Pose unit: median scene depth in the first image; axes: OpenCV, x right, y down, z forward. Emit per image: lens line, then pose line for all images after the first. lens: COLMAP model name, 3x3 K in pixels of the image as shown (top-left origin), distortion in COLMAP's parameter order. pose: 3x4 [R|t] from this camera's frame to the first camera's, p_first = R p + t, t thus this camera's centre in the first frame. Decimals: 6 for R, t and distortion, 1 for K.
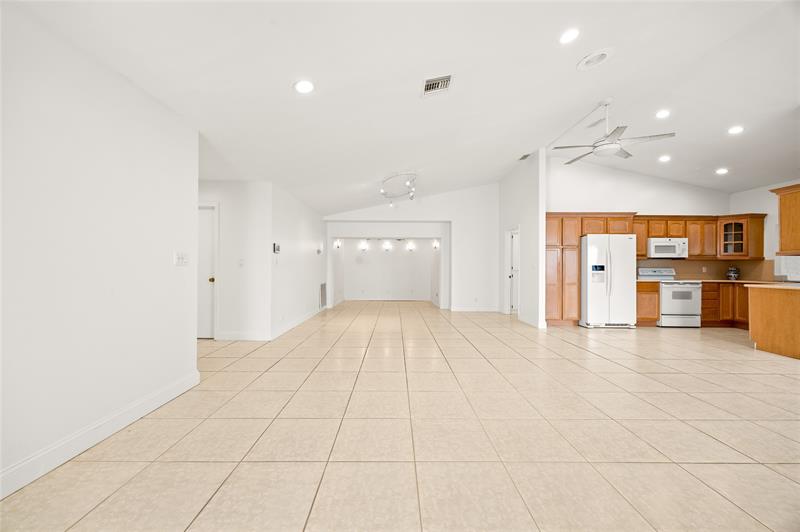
lens RADIAL K [[305.8, 0, 395.4], [0, 305.8, 266.4], [0, 0, 1]] dist [-0.000619, 0.000088]
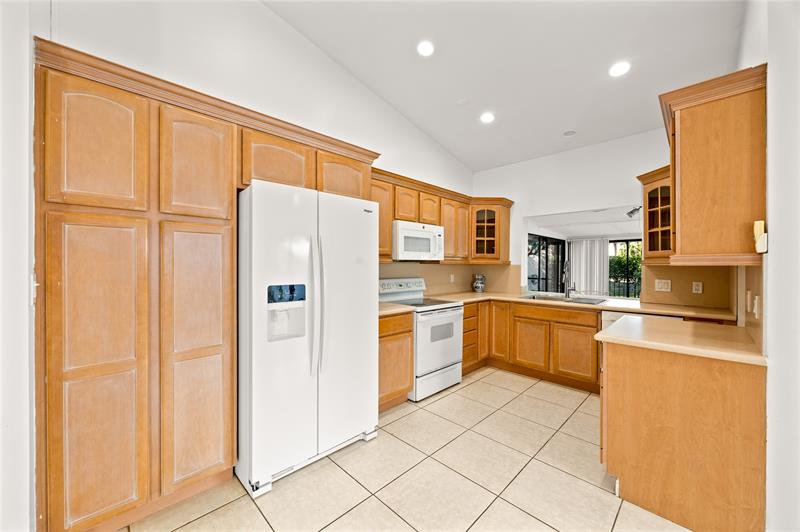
lens RADIAL K [[305.8, 0, 395.4], [0, 305.8, 266.4], [0, 0, 1]] dist [-0.000619, 0.000088]
pose [[0.715215, -0.005316, 0.698884, 0.501733], [-0.005213, 0.999903, 0.012941, -0.025628], [-0.698885, -0.012898, 0.715118, 0.669612]]
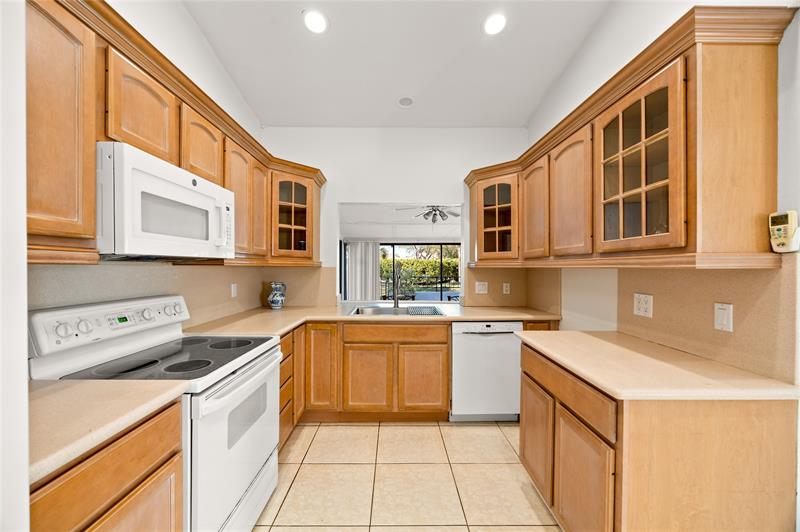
lens RADIAL K [[307.1, 0, 400.0], [0, 307.1, 268.8], [0, 0, 1]] dist [-0.000675, 0.000025]
pose [[-0.006334, -0.009560, 0.999934, 0.679582], [-0.007762, 0.999925, 0.009510, -0.024503], [-0.999950, -0.007702, -0.006407, 0.868173]]
